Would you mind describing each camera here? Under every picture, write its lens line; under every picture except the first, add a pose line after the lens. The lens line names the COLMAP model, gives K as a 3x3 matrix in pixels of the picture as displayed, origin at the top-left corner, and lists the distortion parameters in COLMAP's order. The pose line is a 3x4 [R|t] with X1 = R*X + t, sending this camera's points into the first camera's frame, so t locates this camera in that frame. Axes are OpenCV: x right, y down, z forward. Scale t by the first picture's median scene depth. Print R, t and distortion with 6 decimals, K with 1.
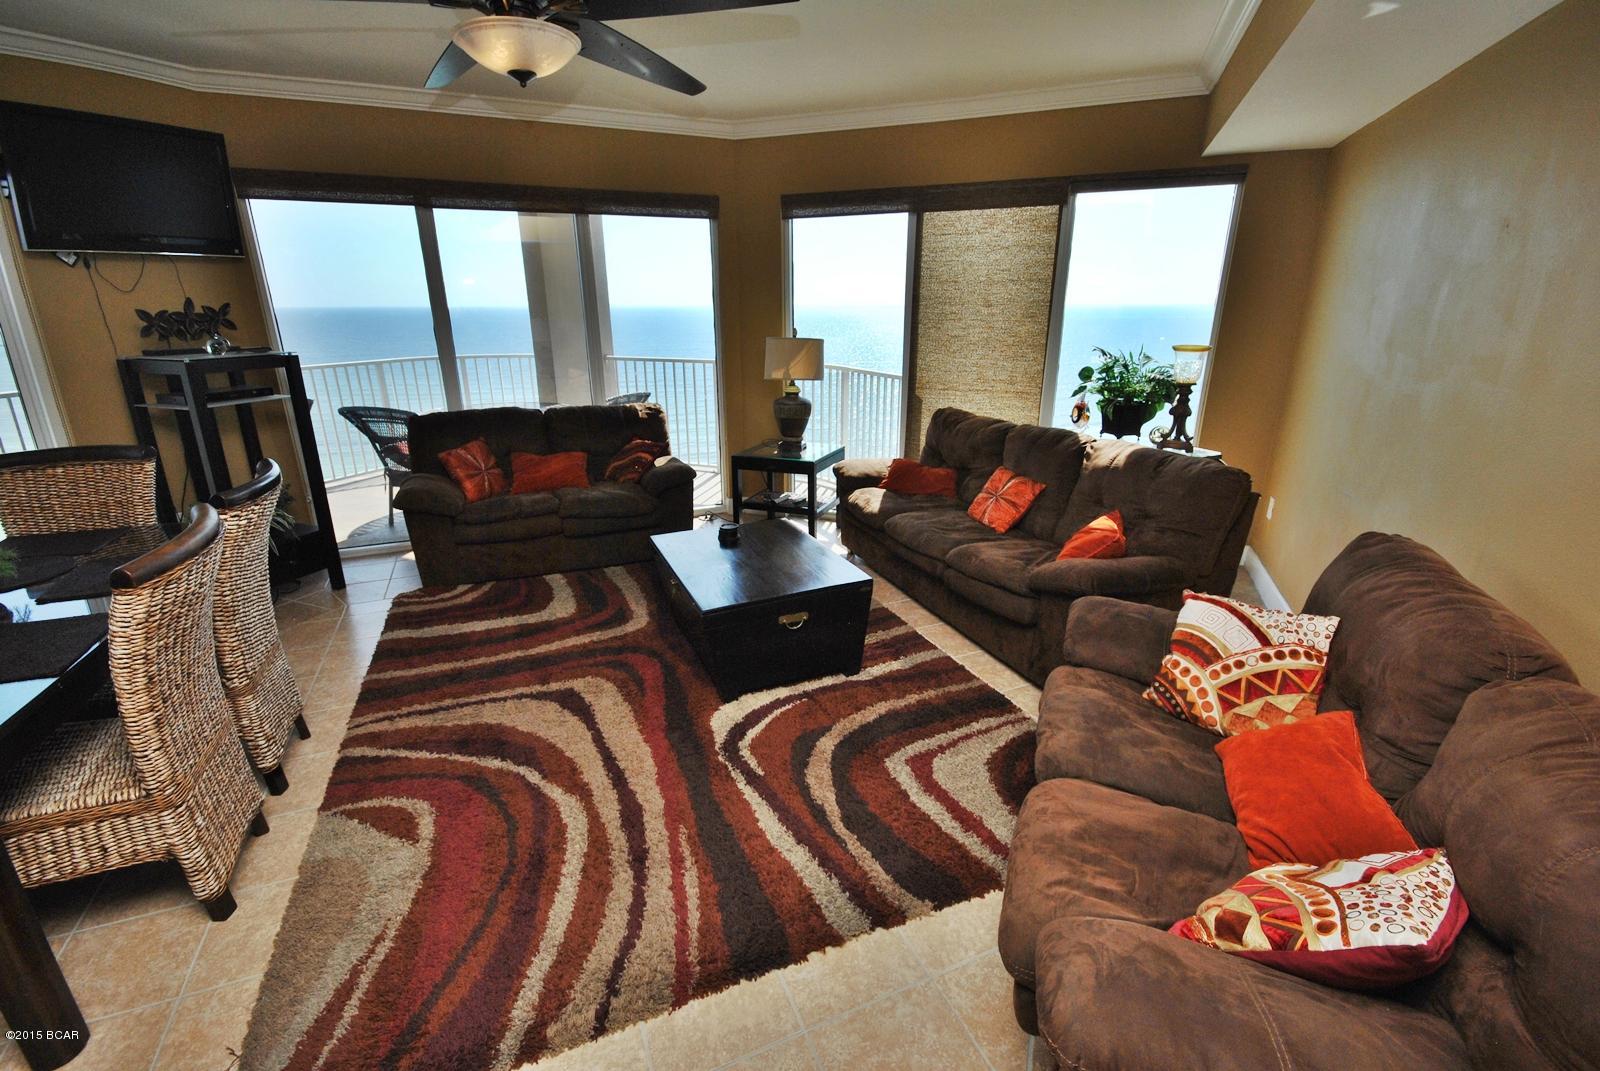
lens RADIAL K [[704.8, 0, 802.8], [0, 704.8, 534.4], [0, 0, 1]] dist [-0.004139, 0.000017]
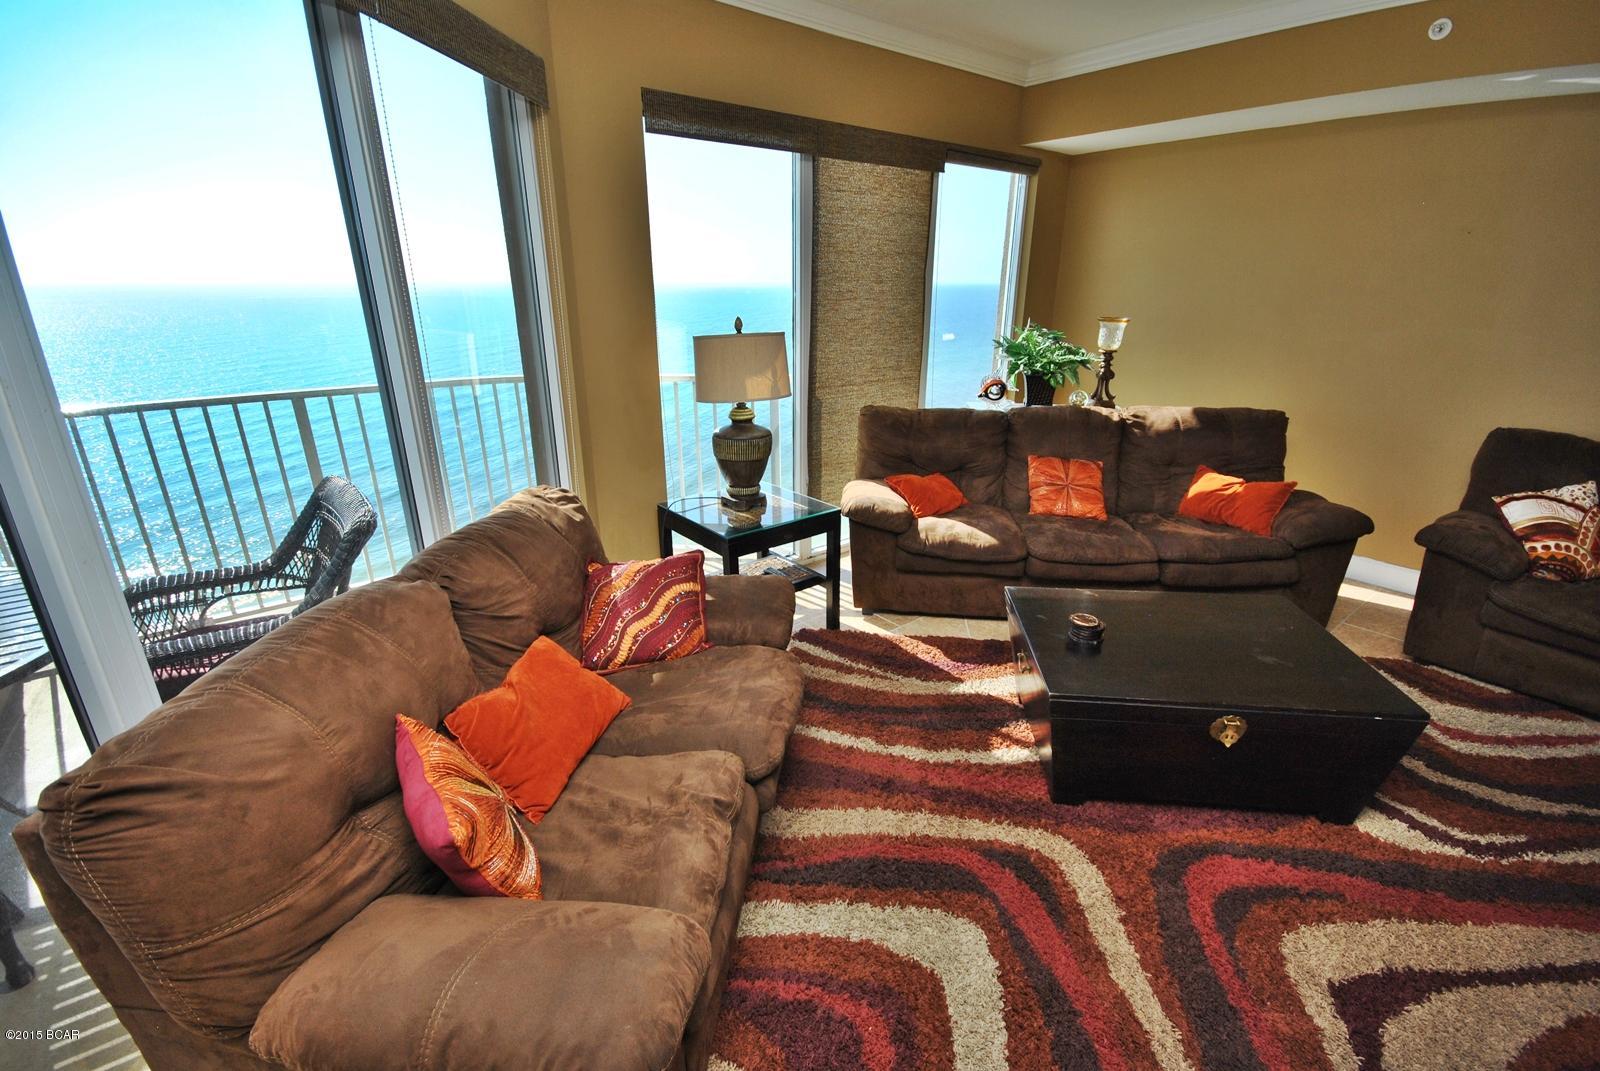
lens RADIAL K [[705.8, 0, 802.4], [0, 705.8, 533.7], [0, 0, 1]] dist [0.012543, -0.013336]
pose [[0.482018, -0.292807, 0.825786, -0.680451], [0.269388, 0.946378, 0.178322, -0.250958], [-0.833720, 0.136502, 0.535050, 0.775216]]
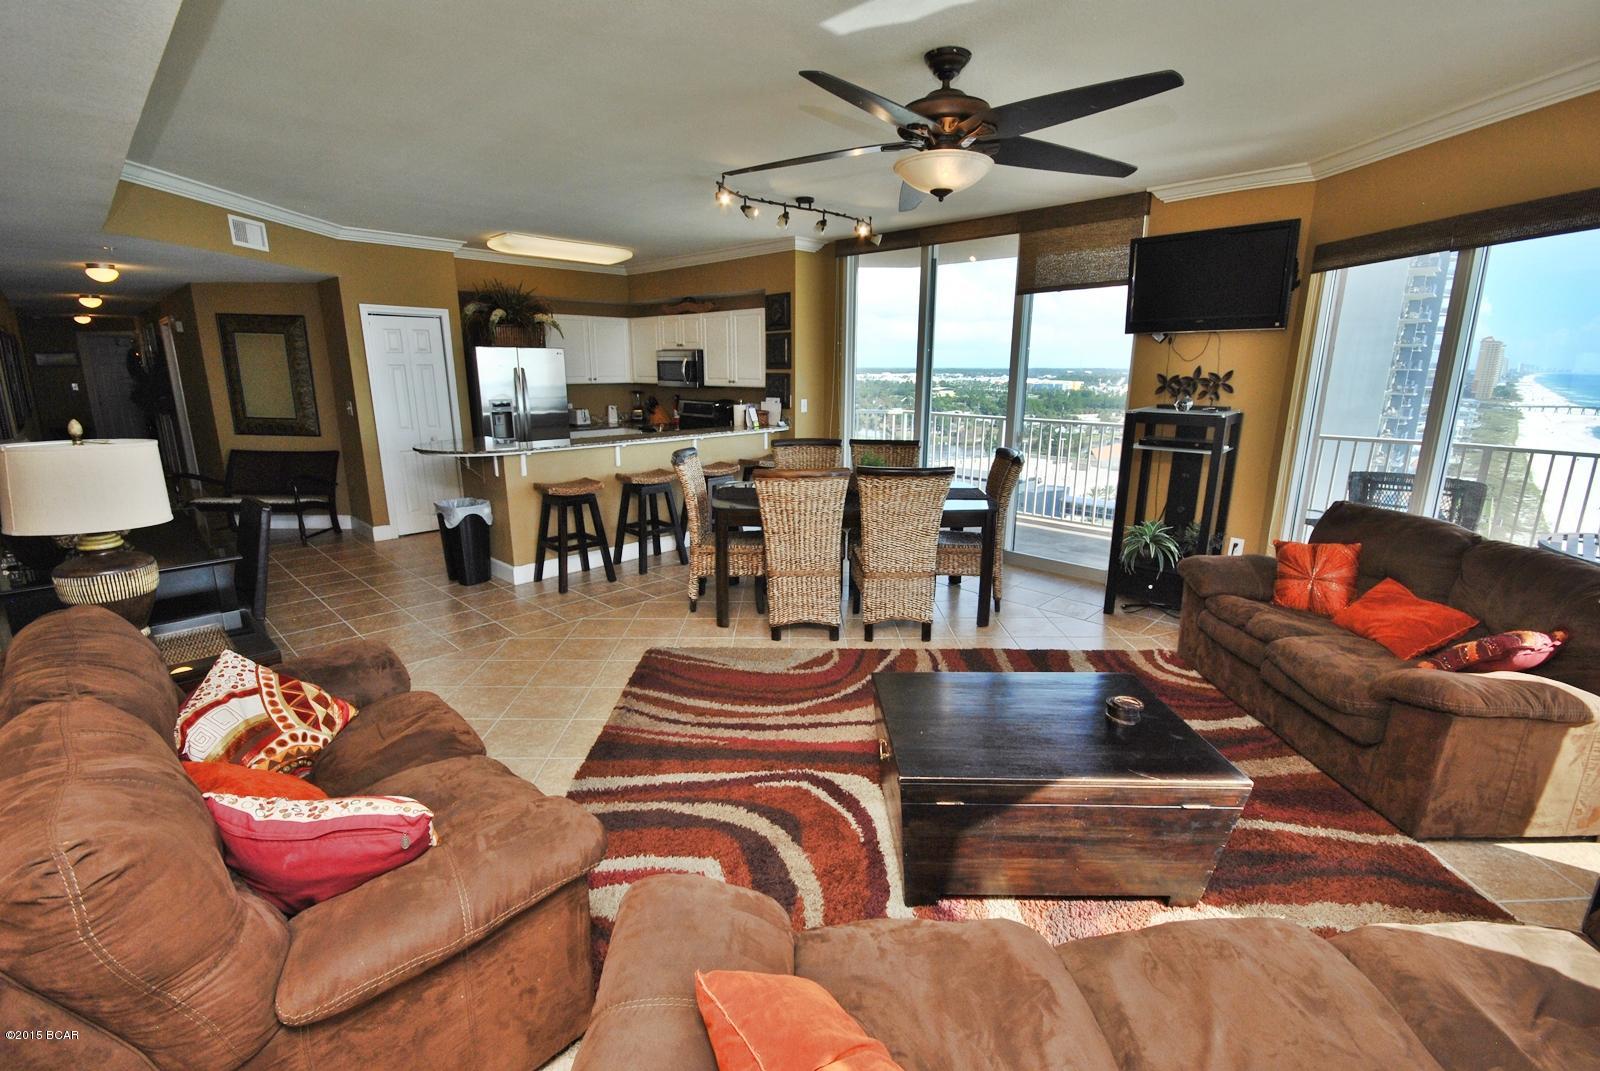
lens RADIAL K [[706.1, 0, 799.5], [0, 706.1, 533.5], [0, 0, 1]] dist [0.001317, -0.000394]
pose [[-0.386936, 0.216805, -0.896257, 0.529389], [-0.289118, 0.894430, 0.341182, -0.266902], [0.875609, 0.391140, -0.283406, 0.774005]]
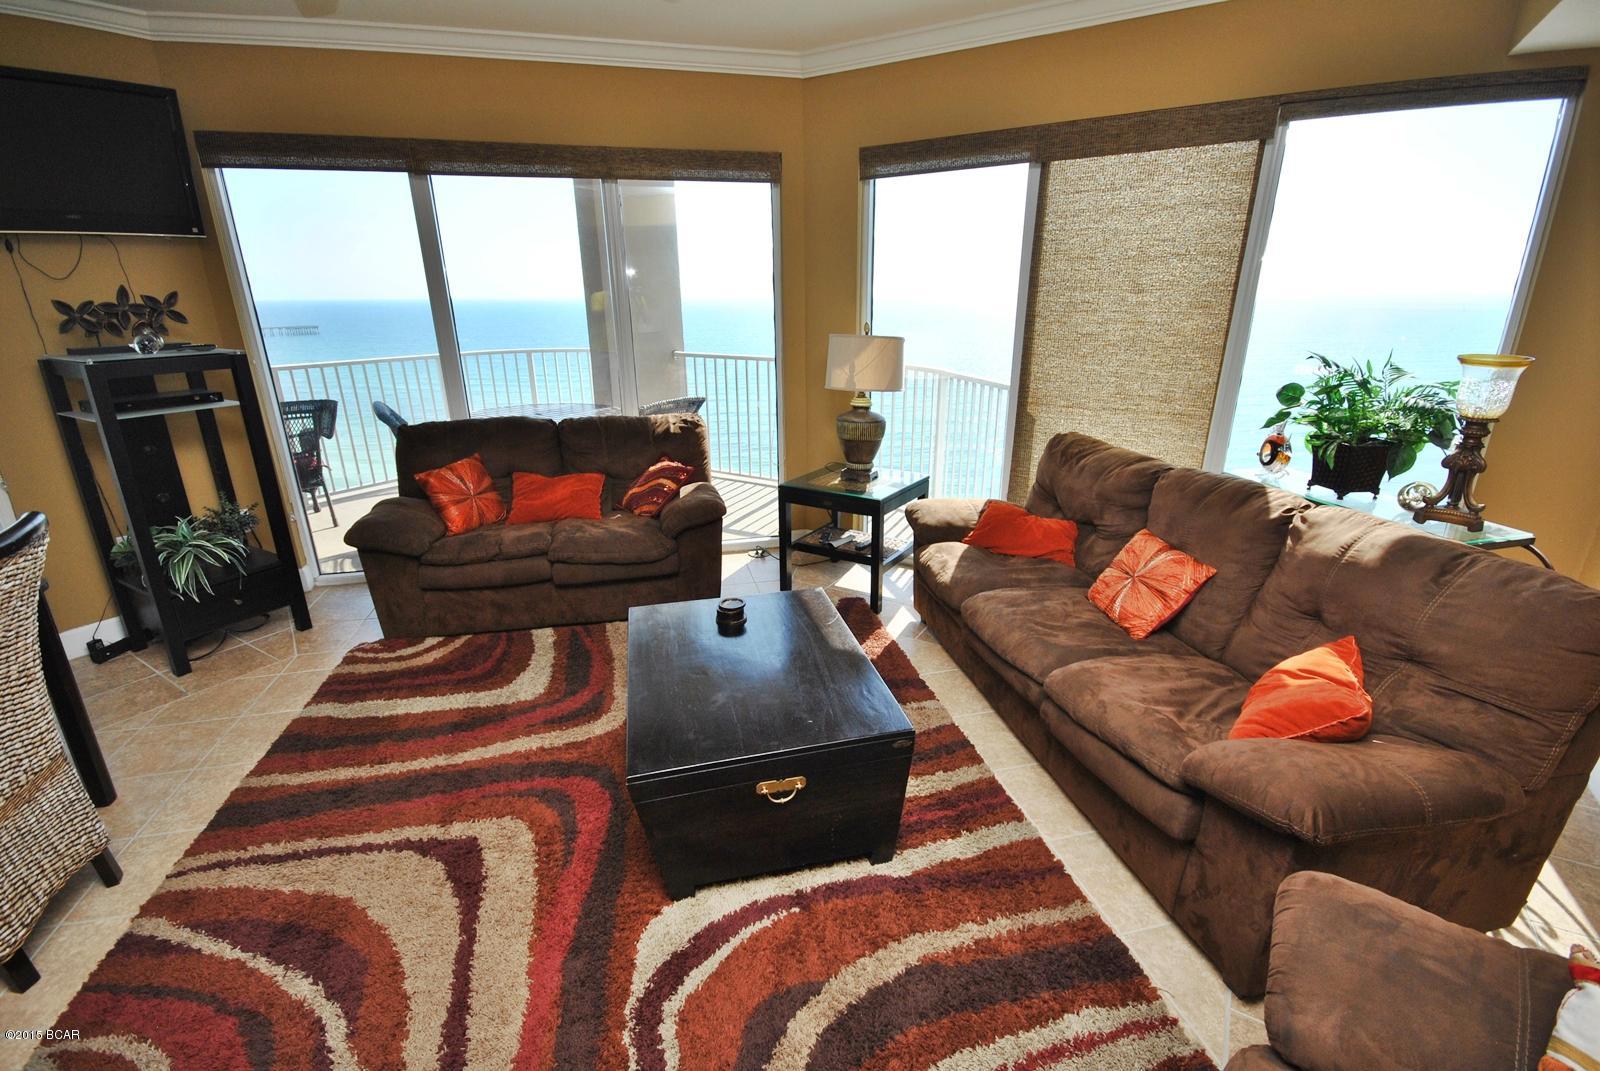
lens RADIAL K [[705.8, 0, 802.4], [0, 705.8, 533.7], [0, 0, 1]] dist [0.012543, -0.013336]
pose [[0.984146, 0.053377, -0.169137, 0.074706], [-0.051557, 0.998555, 0.015134, -0.086952], [0.169700, -0.006174, 0.985476, 0.279459]]
